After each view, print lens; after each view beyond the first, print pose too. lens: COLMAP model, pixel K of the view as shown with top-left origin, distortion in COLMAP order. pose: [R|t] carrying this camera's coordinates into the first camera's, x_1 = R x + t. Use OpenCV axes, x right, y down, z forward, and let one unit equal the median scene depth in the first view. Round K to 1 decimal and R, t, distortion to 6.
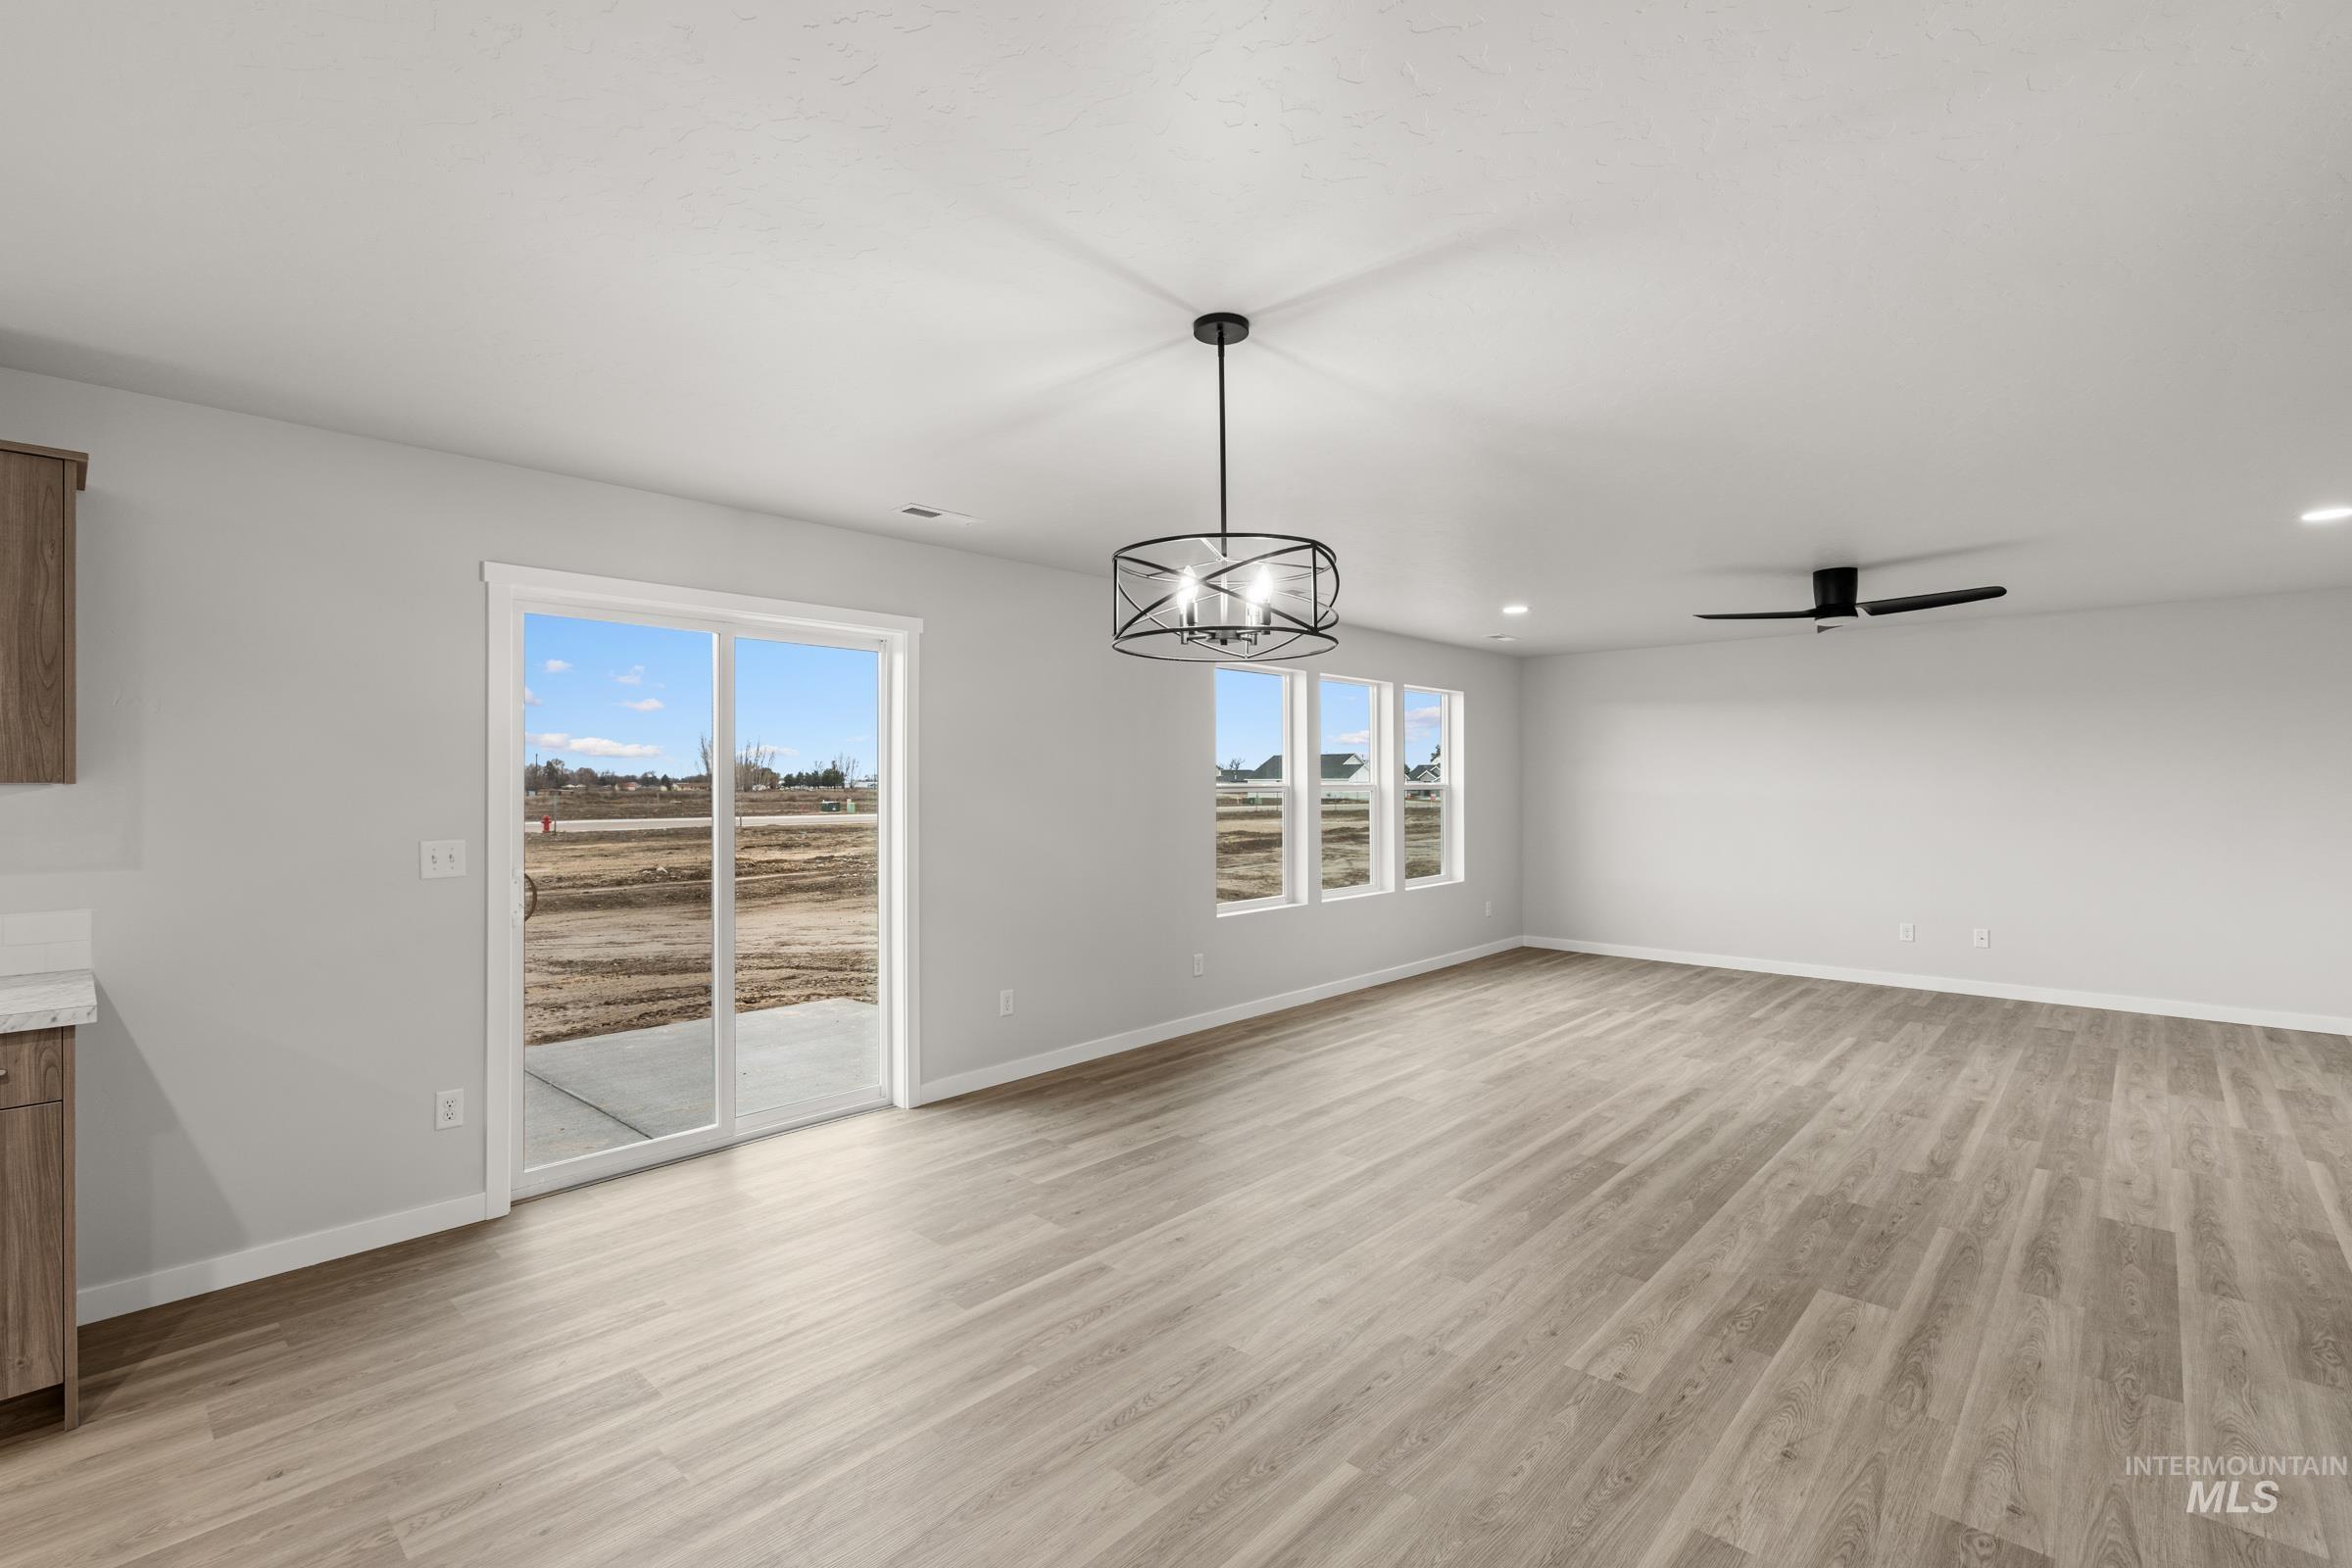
lens RADIAL K [[1075.4, 0, 1171.9], [0, 1075.4, 782.1], [0, 0, 1]] dist [-0.000006, 0.000354]
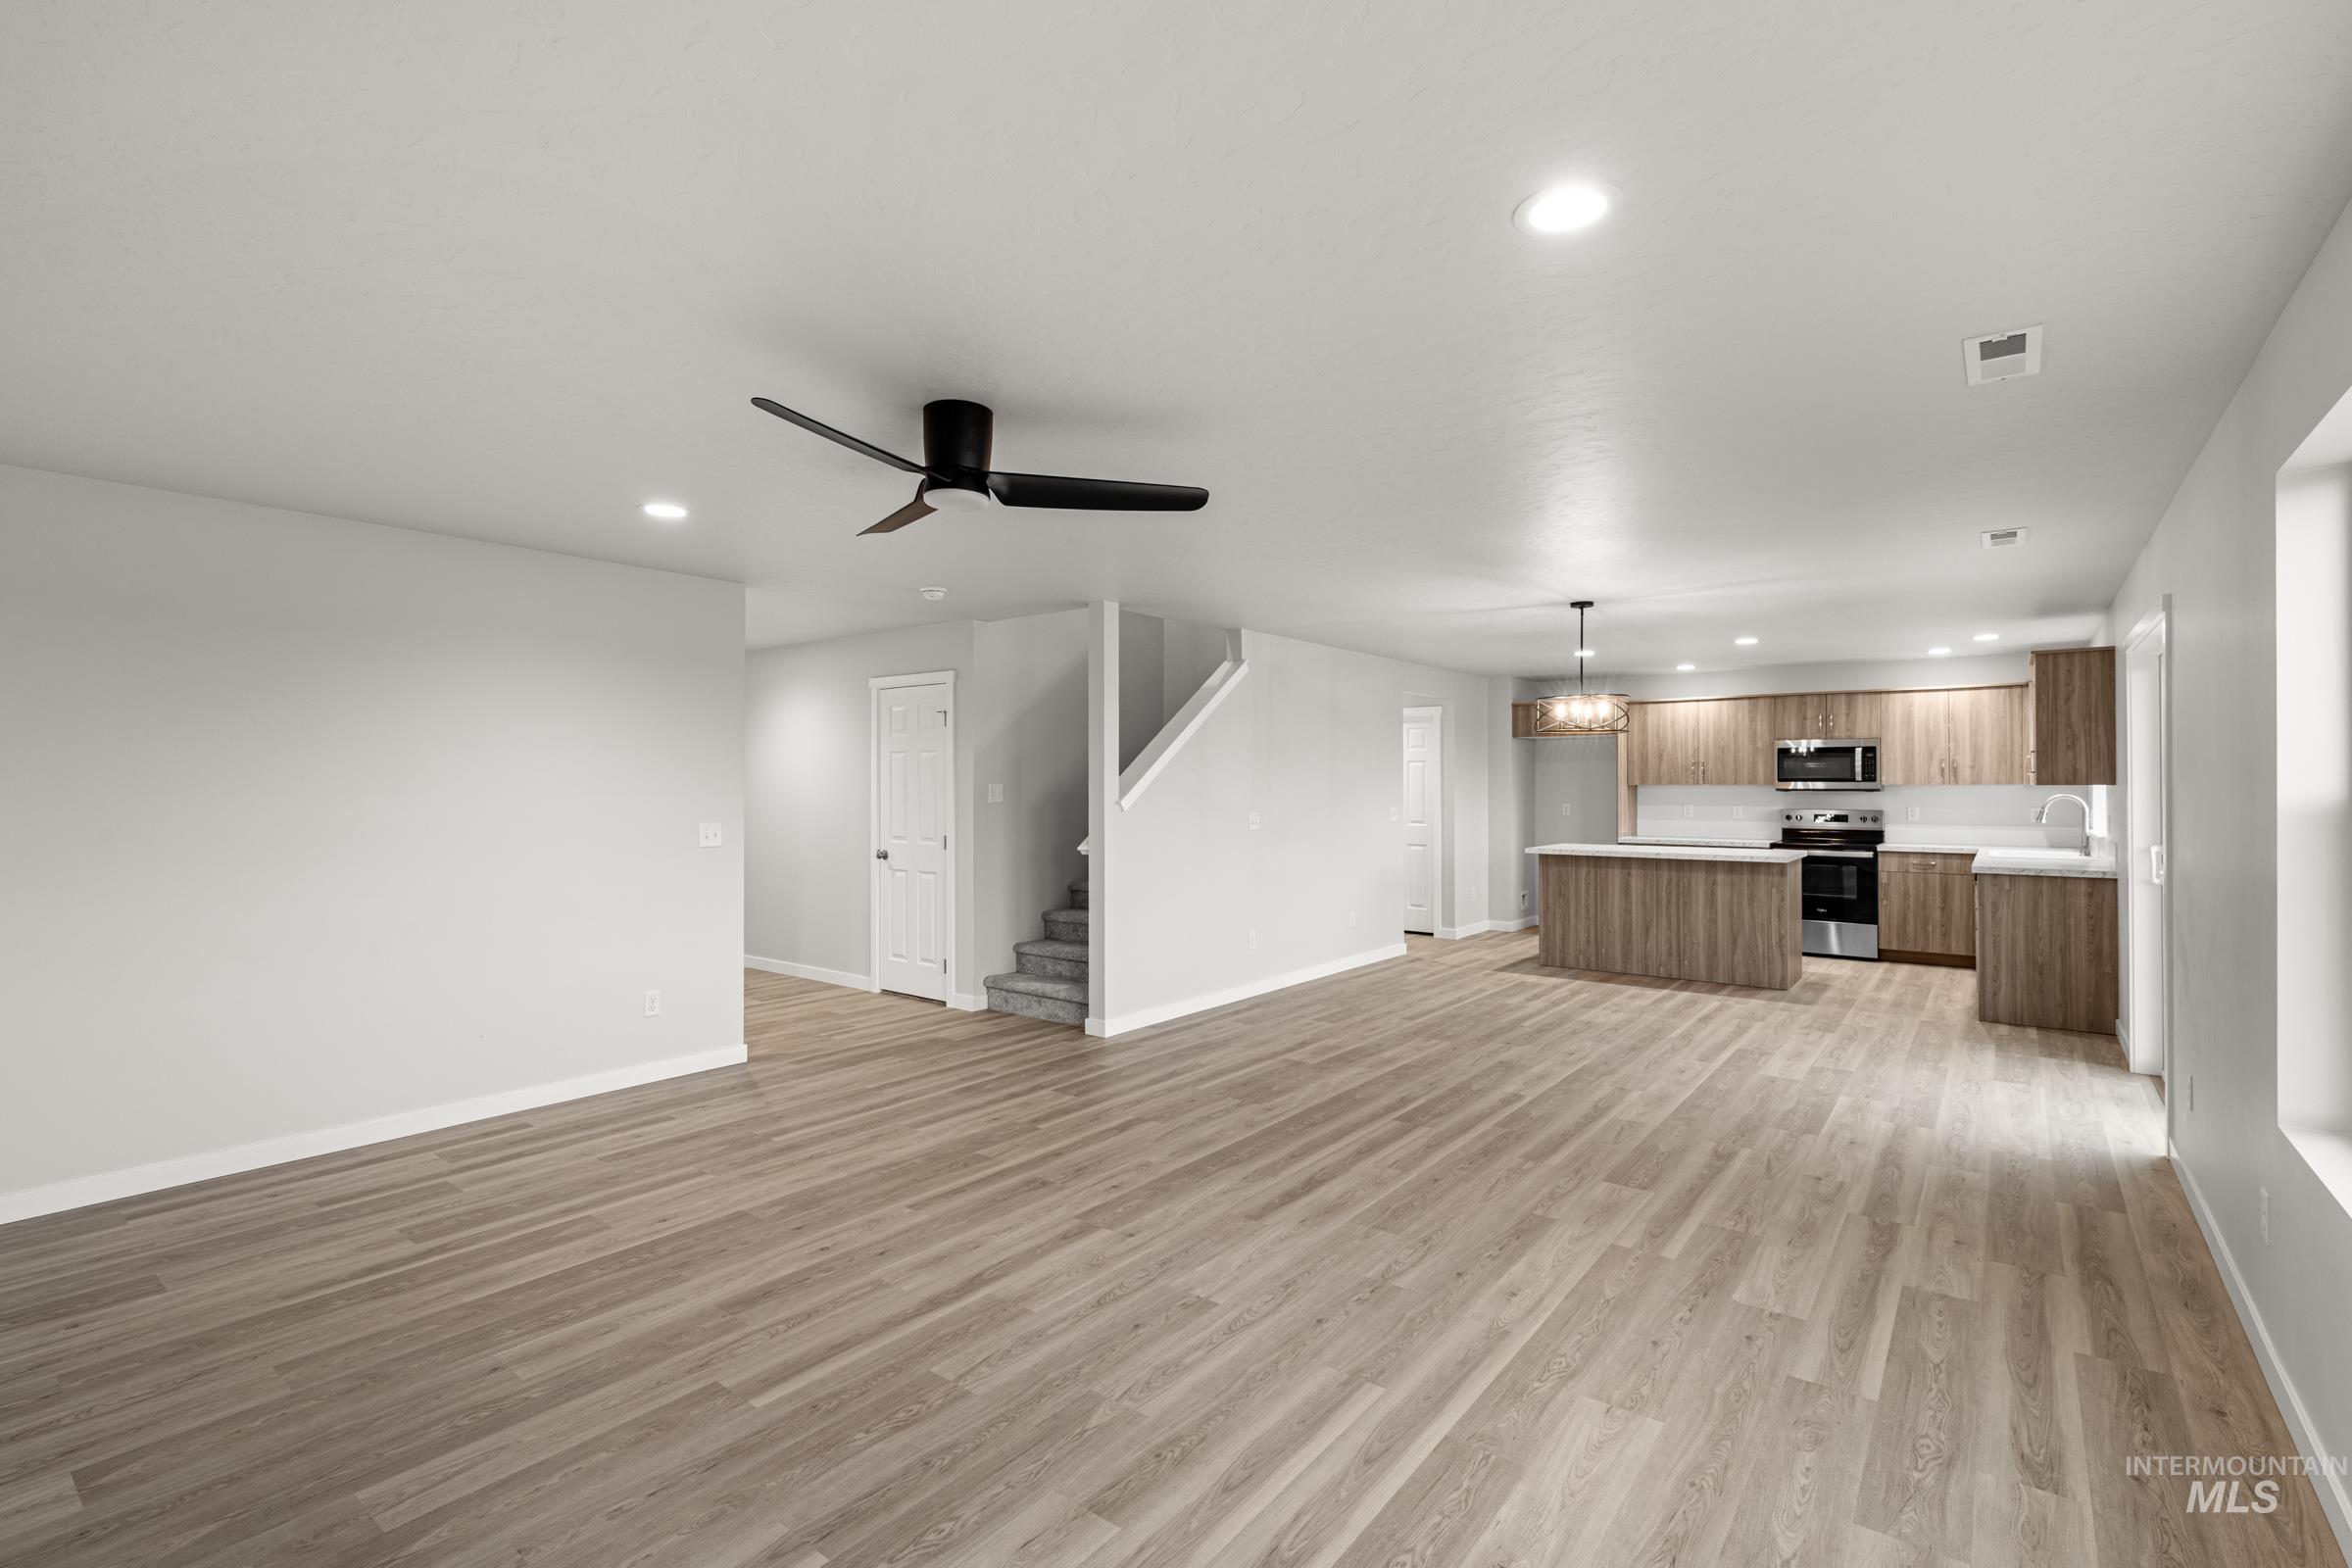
lens RADIAL K [[1075.4, 0, 1176.3], [0, 1075.4, 783.2], [0, 0, 1]] dist [-0.000006, 0.000354]
pose [[-0.996395, 0.003433, -0.084761, 0.740784], [0.003863, 0.999980, -0.004913, -0.000021], [0.084743, -0.005222, -0.996389, 2.102391]]
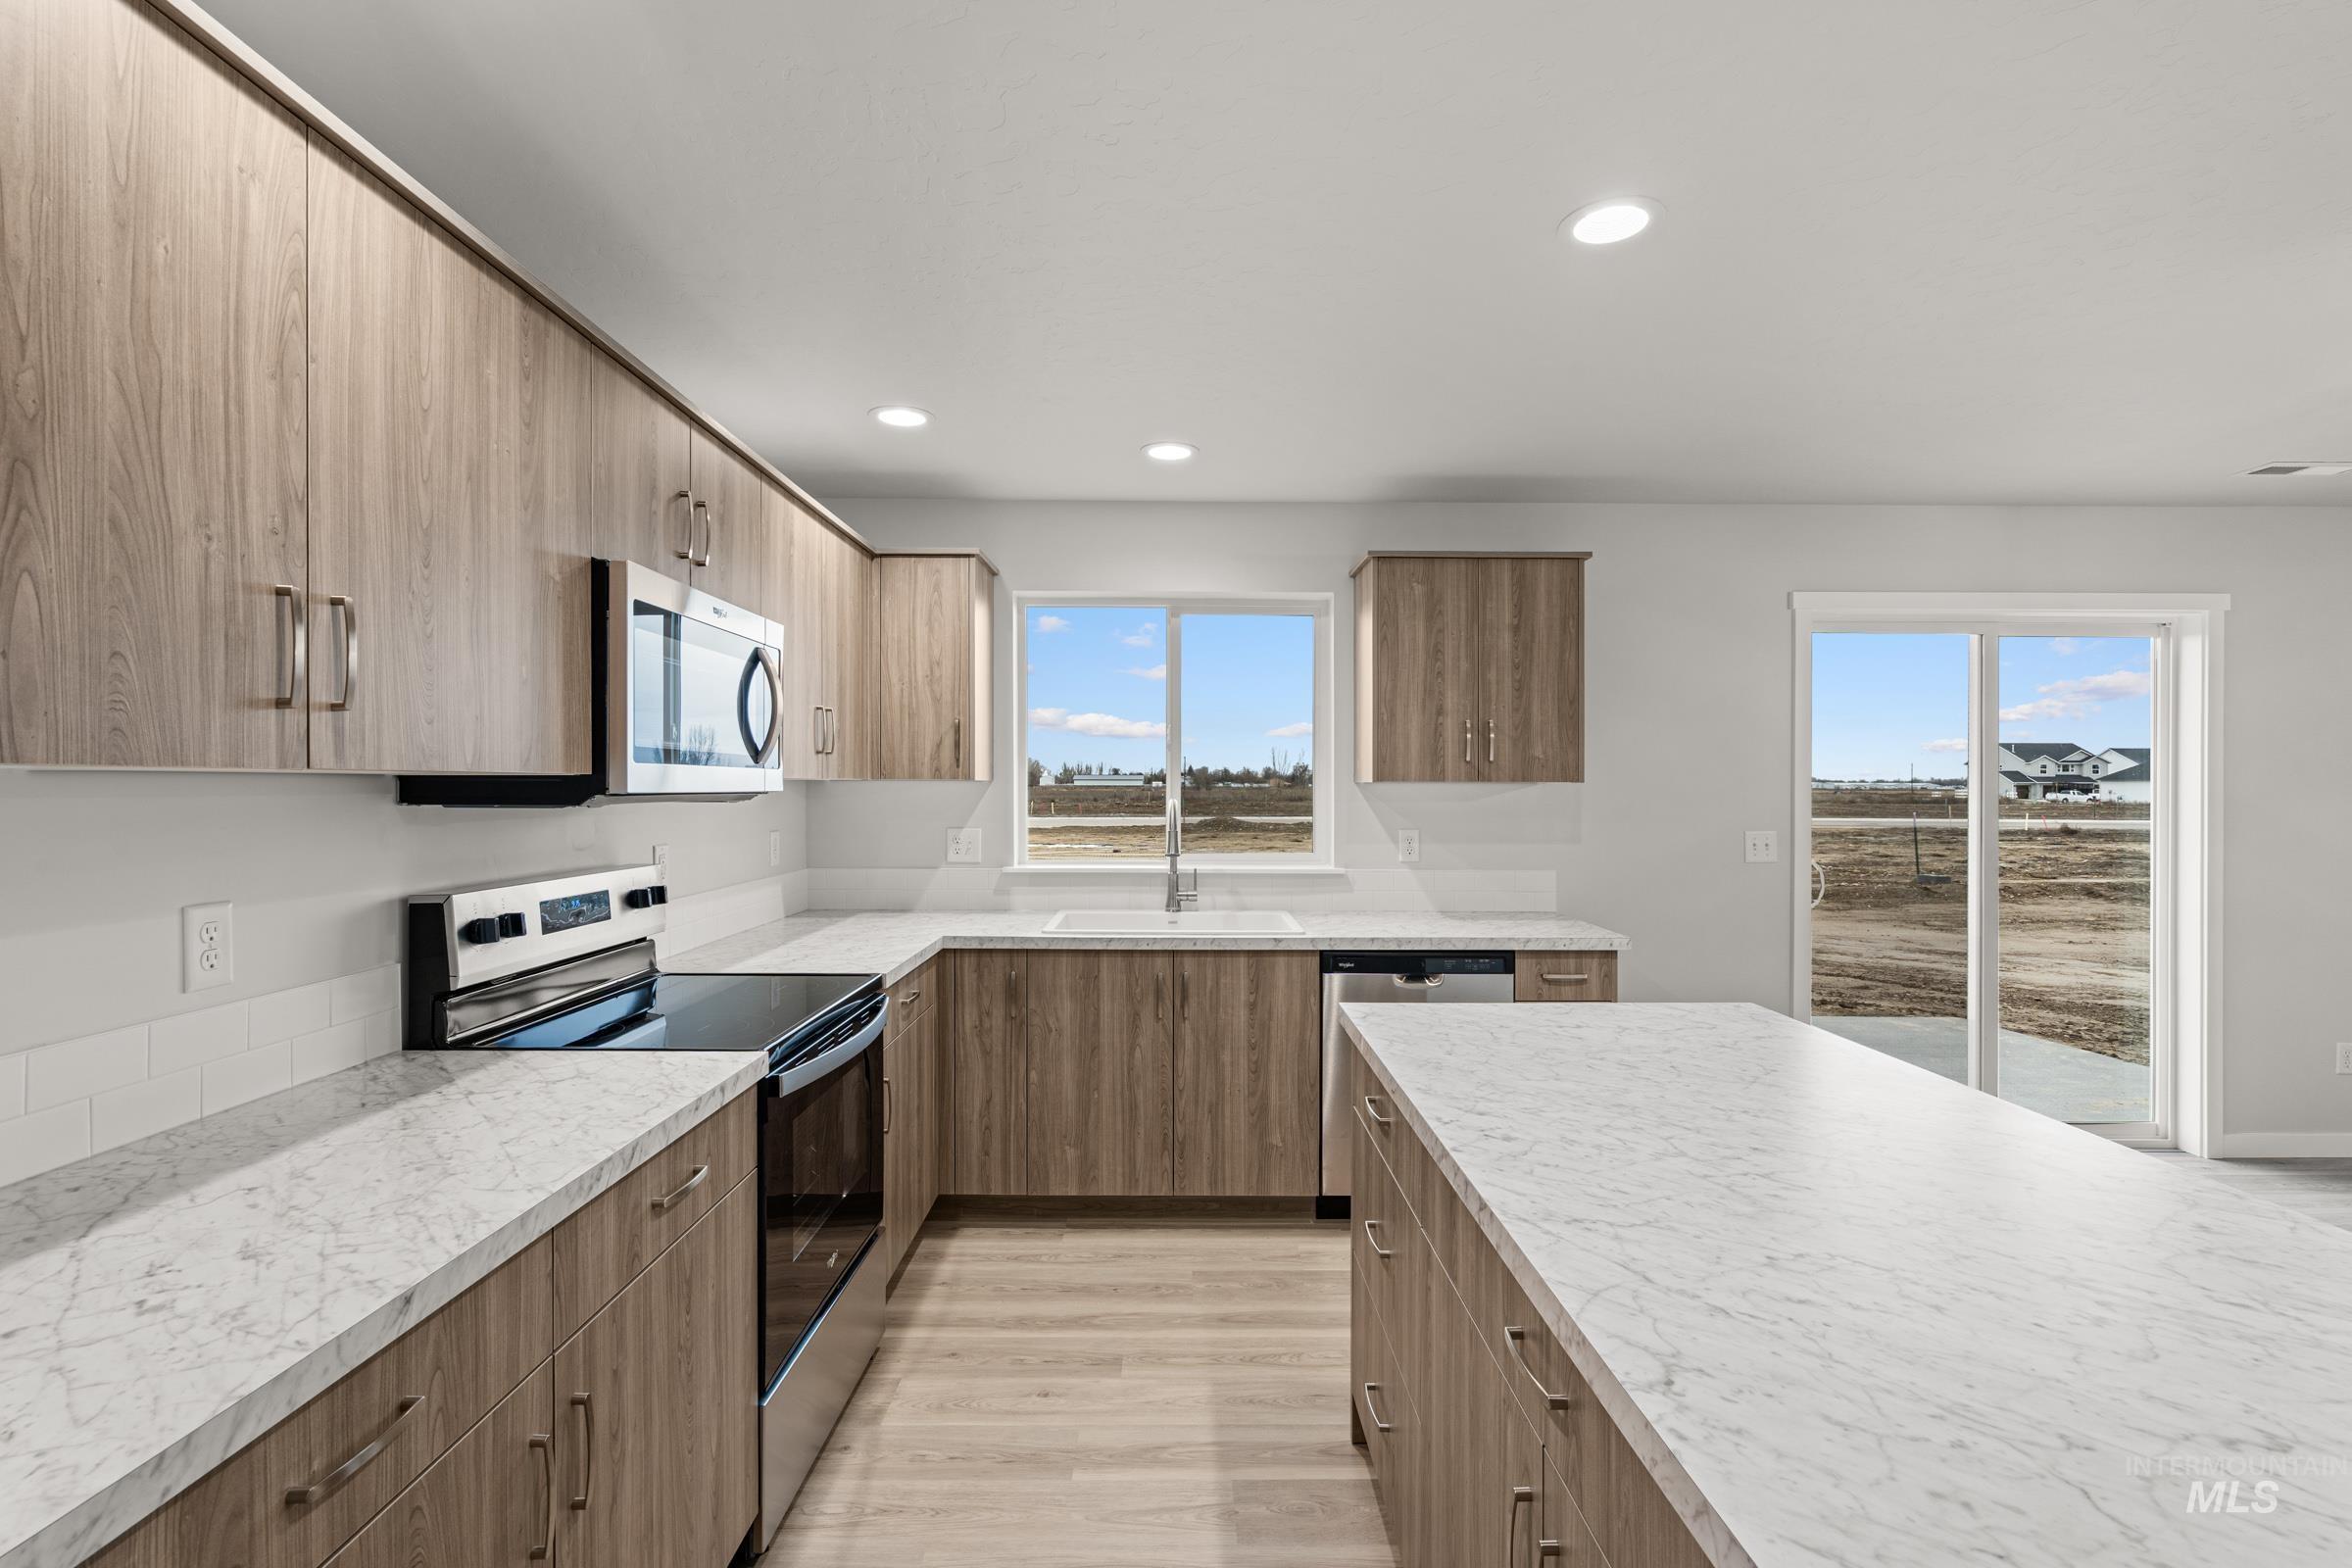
lens RADIAL K [[1075.4, 0, 1184.9], [0, 1075.4, 789.1], [0, 0, 1]] dist [-0.000006, 0.000354]
pose [[0.686060, 0.009358, -0.727485, -0.230062], [-0.003309, 0.999947, 0.009743, -0.001466], [0.727538, -0.004278, 0.686054, -0.255618]]
